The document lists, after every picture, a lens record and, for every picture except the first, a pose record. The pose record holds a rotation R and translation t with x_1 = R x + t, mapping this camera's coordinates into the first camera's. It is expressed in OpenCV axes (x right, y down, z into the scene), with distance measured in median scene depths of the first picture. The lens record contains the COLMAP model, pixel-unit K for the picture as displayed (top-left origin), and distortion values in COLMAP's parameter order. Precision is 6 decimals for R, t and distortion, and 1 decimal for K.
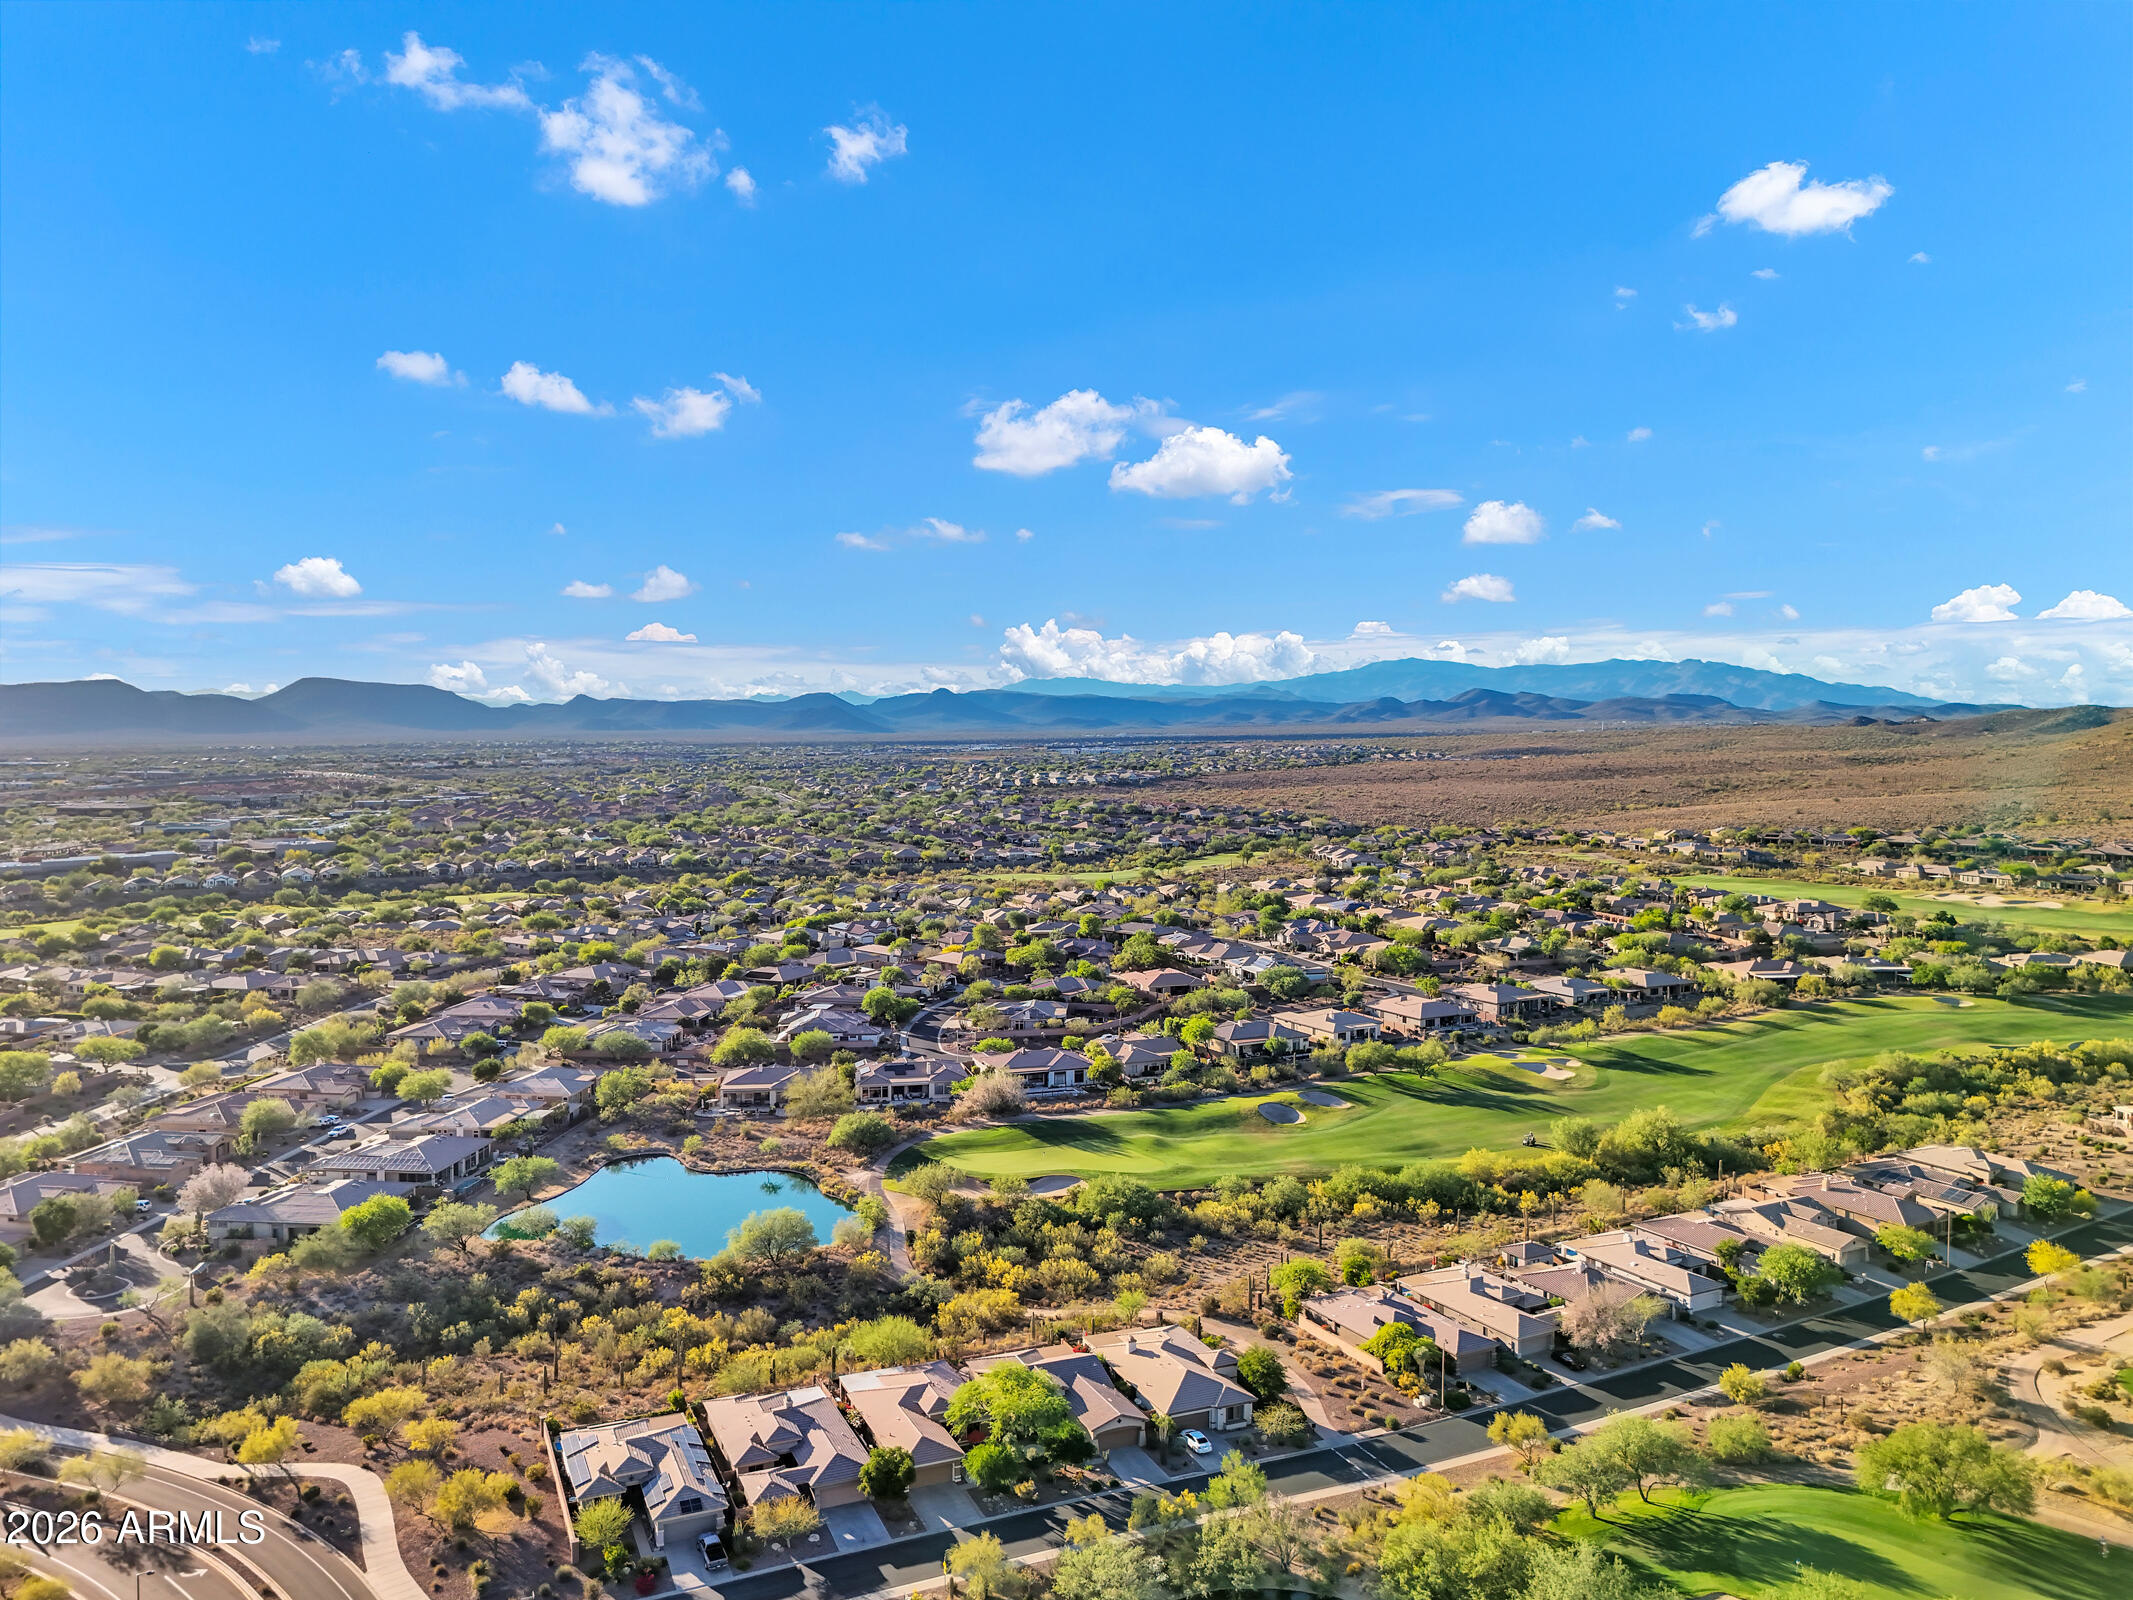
lens RADIAL K [[1592.1, 0, 1066.5], [0, 1592.1, 800.0], [0, 0, 1]] dist [0.081994, -0.071961]
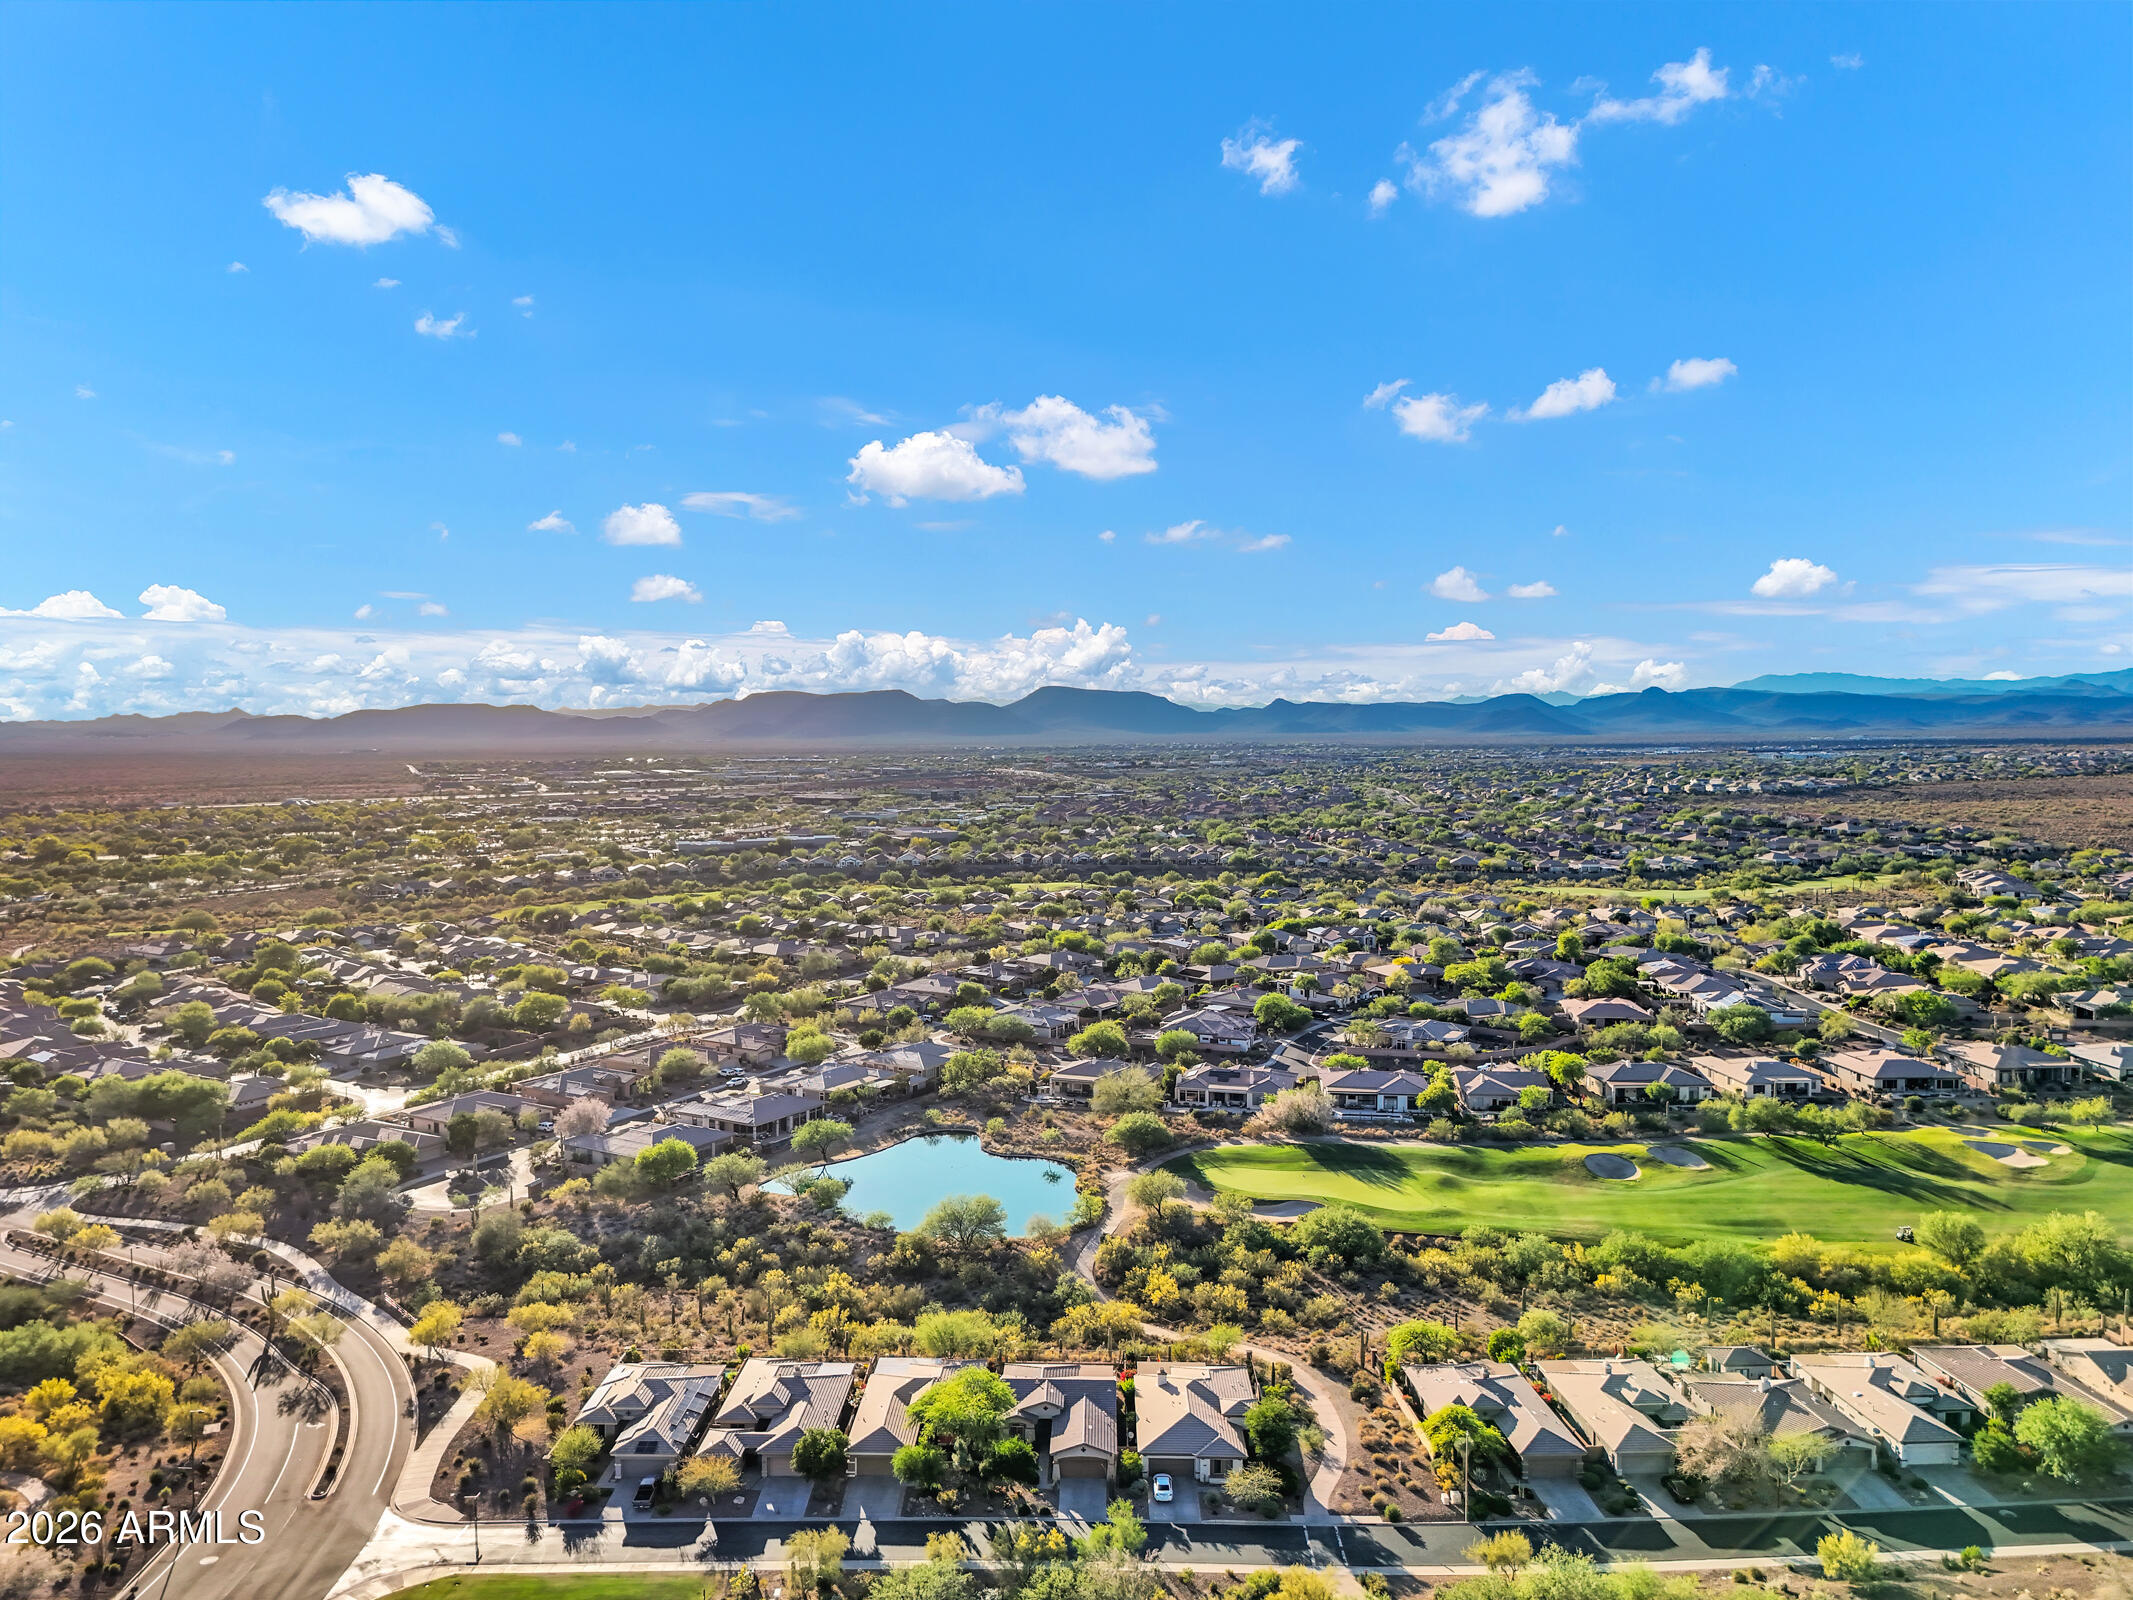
lens RADIAL K [[1592.1, 0, 1066.5], [0, 1592.1, 800.0], [0, 0, 1]] dist [0.081994, -0.071961]
pose [[0.907444, 0.019859, -0.419703, 0.250568], [-0.020518, 0.999785, 0.002943, -0.002931], [0.419671, 0.005941, 0.907657, 0.071782]]
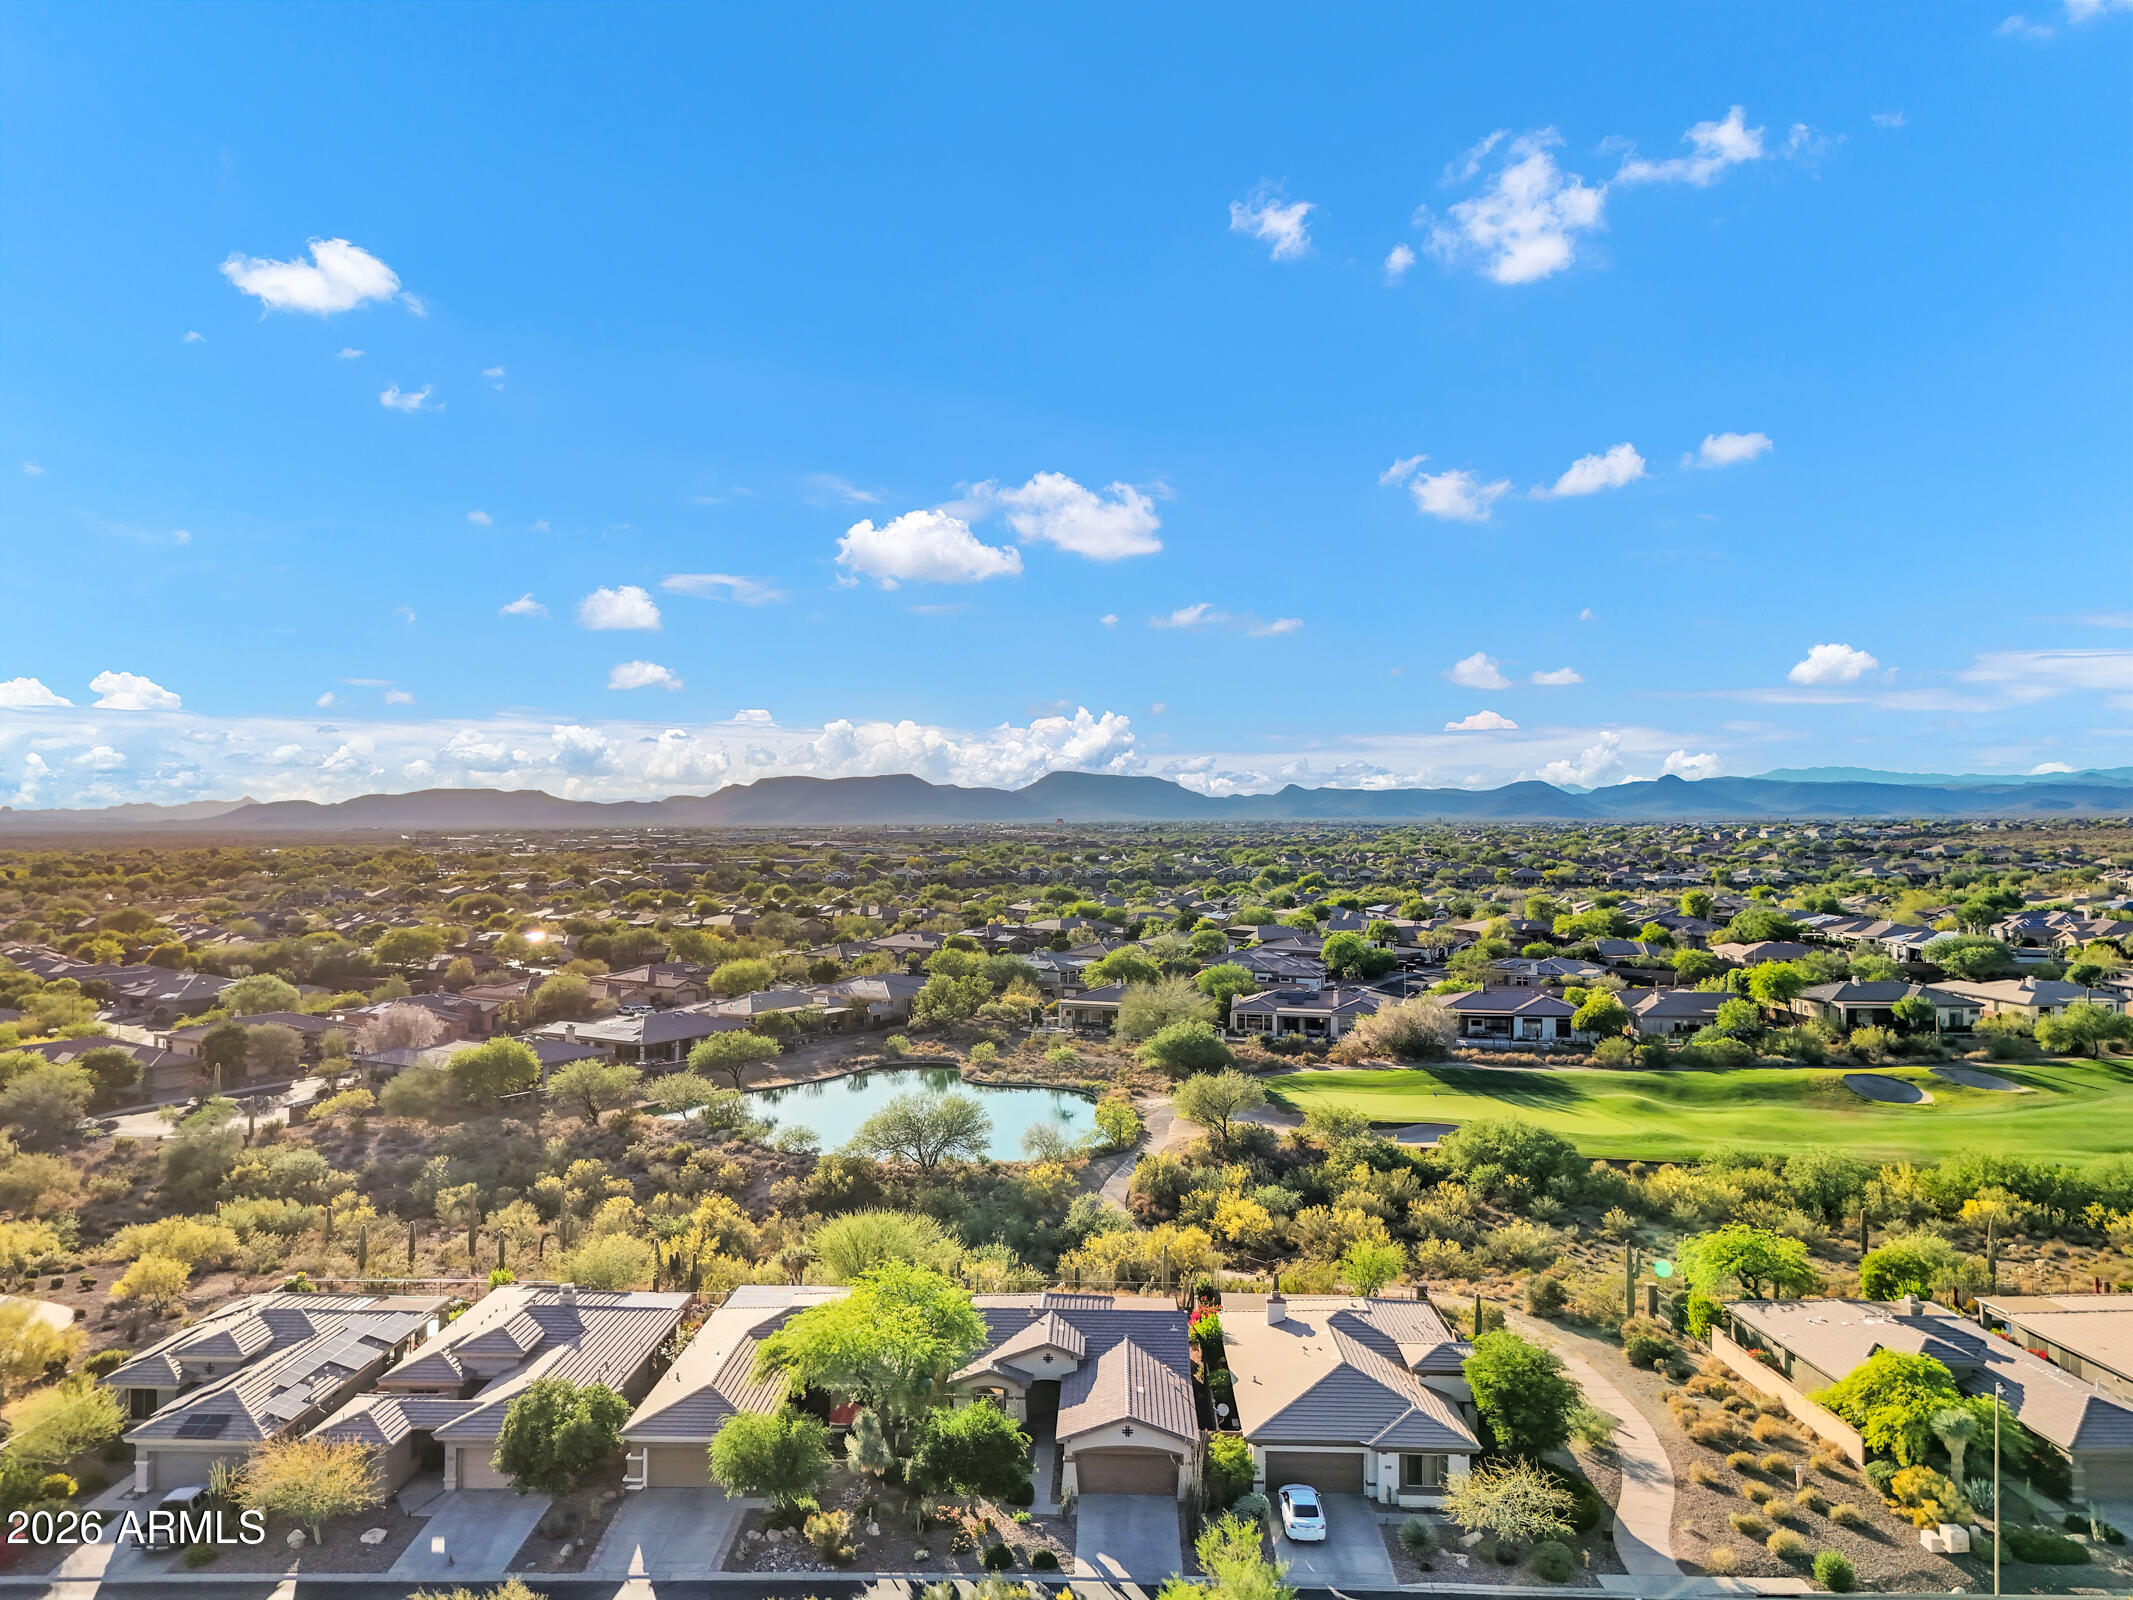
lens RADIAL K [[1592.1, 0, 1066.5], [0, 1592.1, 800.0], [0, 0, 1]] dist [0.081994, -0.071961]
pose [[0.904624, -0.002198, -0.426204, 0.125431], [-0.023318, 0.998234, -0.054641, 0.139809], [0.425571, 0.059368, 0.902975, 0.343003]]
